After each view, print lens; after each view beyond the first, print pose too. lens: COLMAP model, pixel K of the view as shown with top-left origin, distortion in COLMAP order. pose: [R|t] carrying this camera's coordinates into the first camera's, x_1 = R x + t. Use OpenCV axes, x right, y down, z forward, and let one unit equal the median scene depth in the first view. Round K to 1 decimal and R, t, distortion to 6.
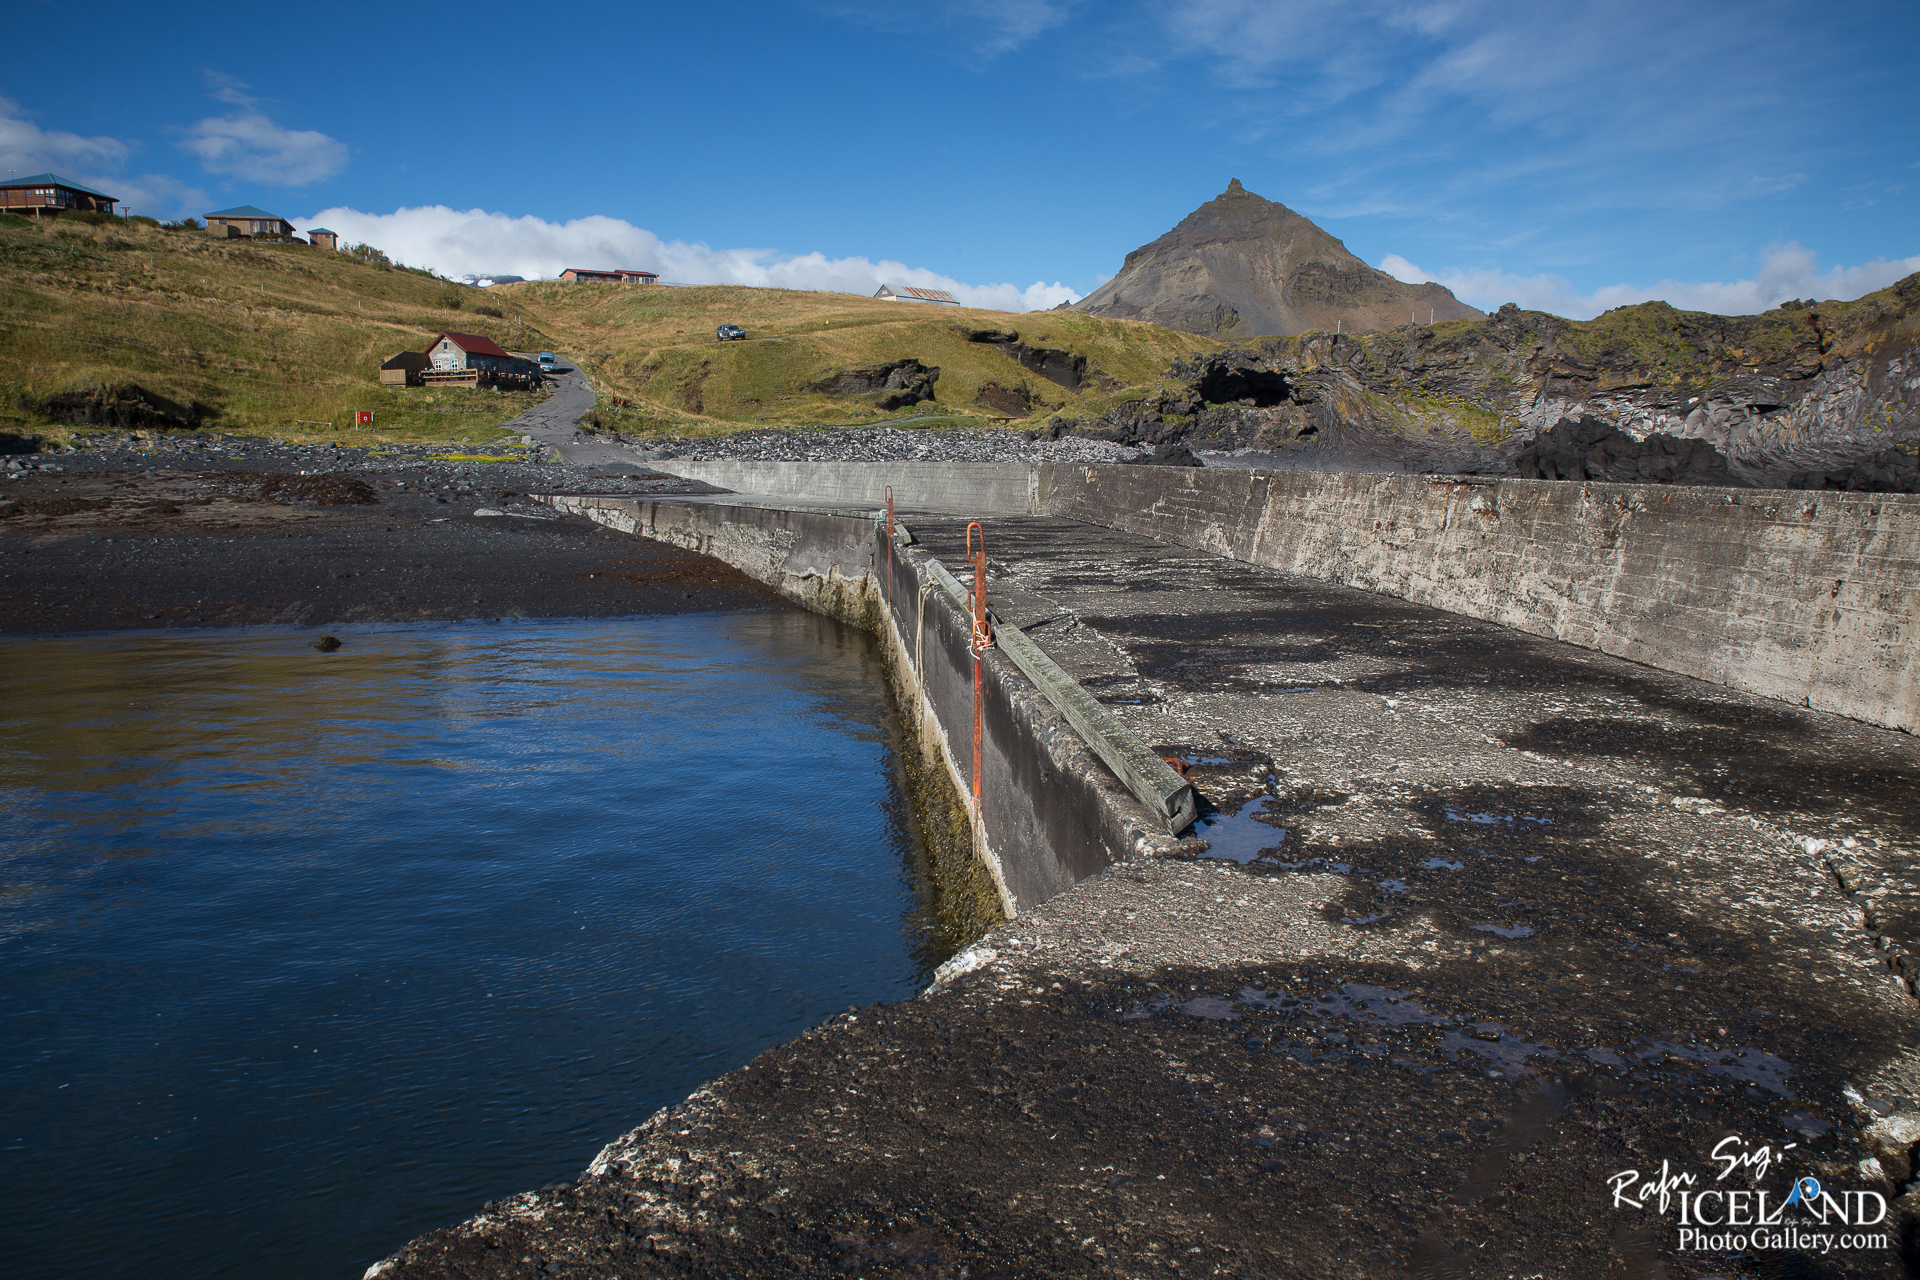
lens RADIAL K [[1303.8, 0, 974.3], [0, 1303.8, 587.0], [0, 0, 1]] dist [-0.054561, 0.016270]
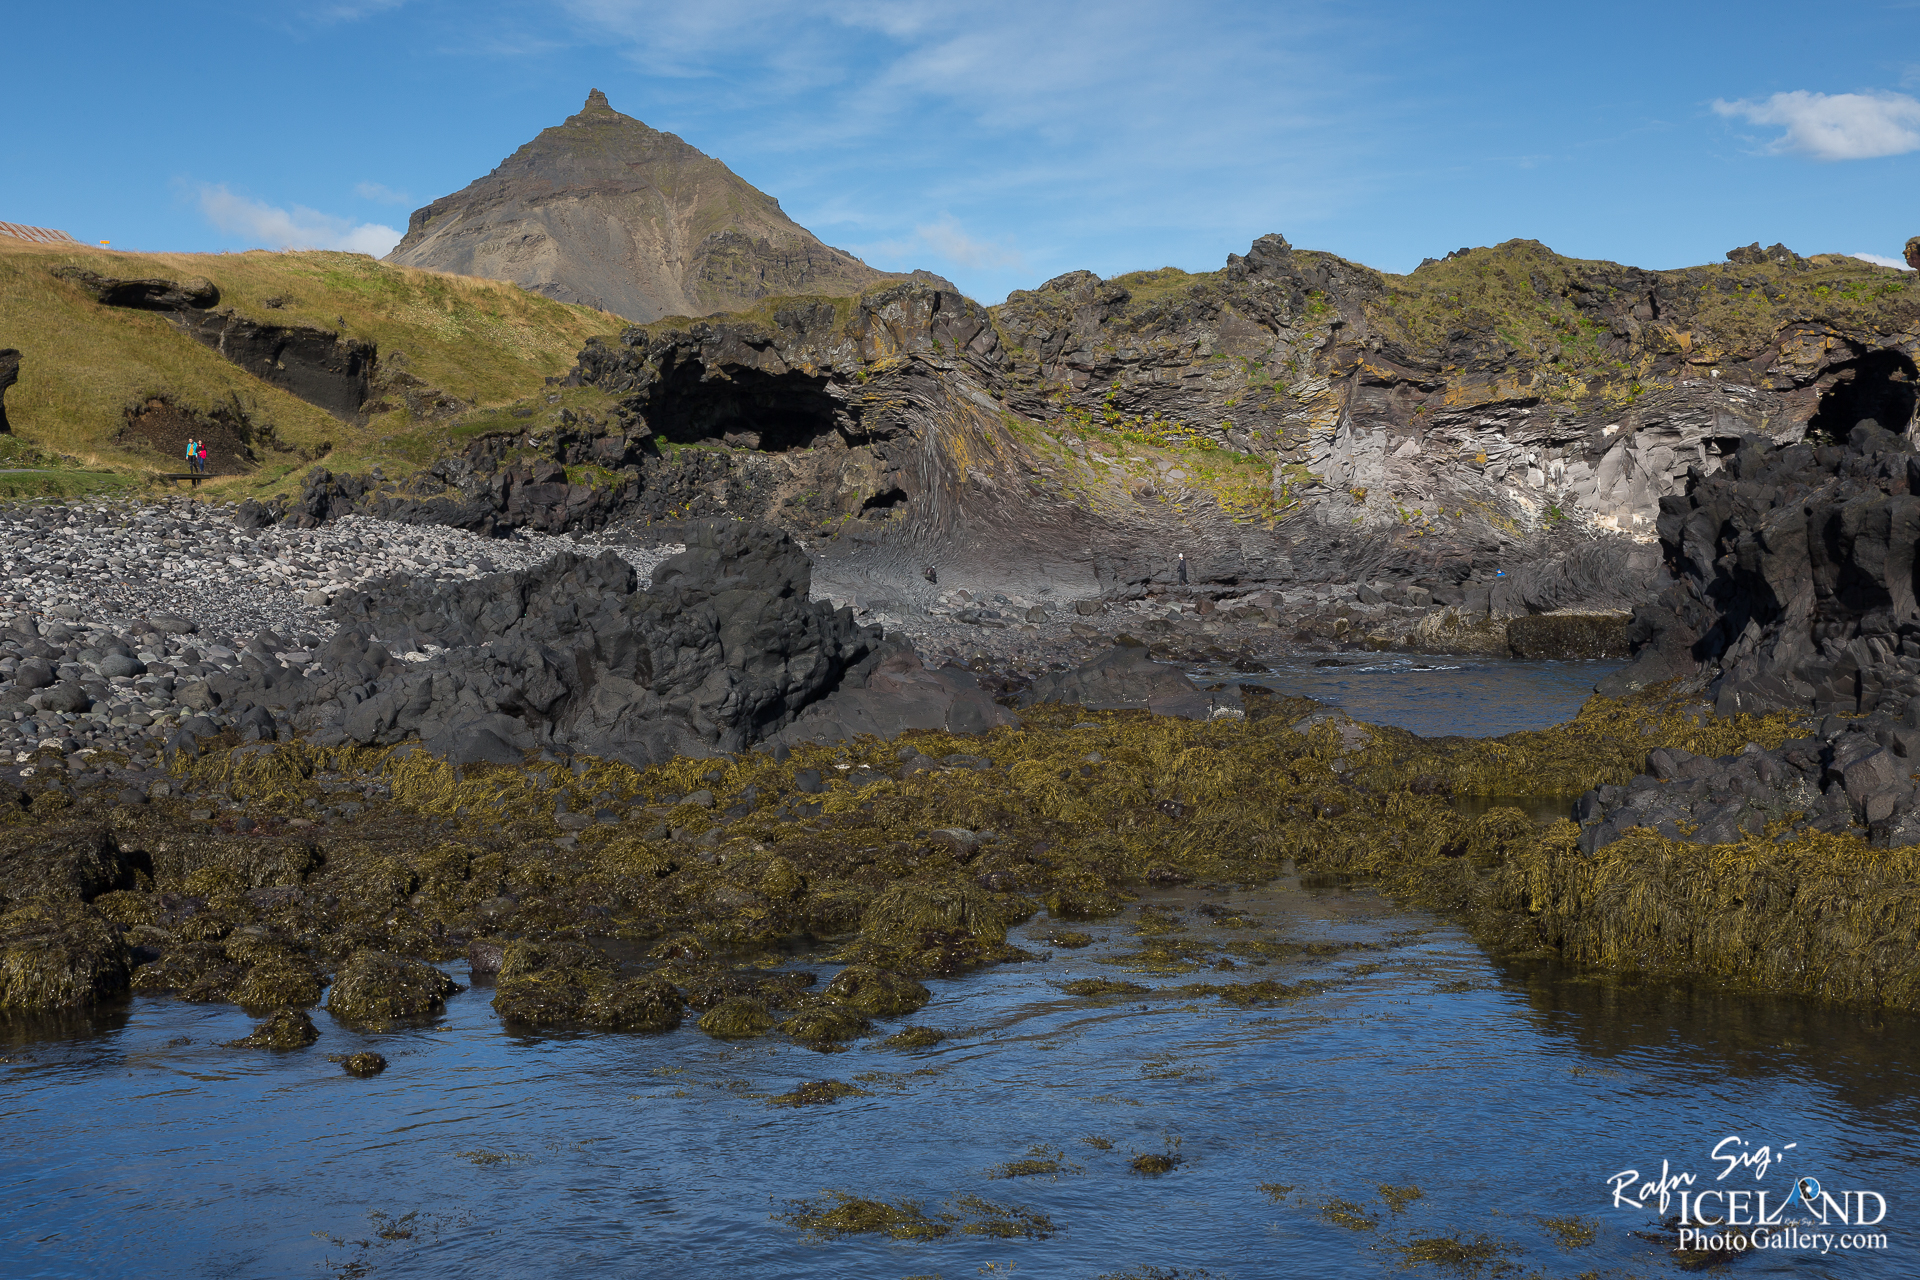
lens RADIAL K [[2230.0, 0, 967.7], [0, 2230.0, 627.9], [0, 0, 1]] dist [-0.047755, 0.000000]
pose [[0.936830, -0.027418, 0.348708, 0.007922], [0.051749, 0.996817, -0.060652, -0.025215], [-0.345935, 0.074866, 0.935267, 0.254274]]
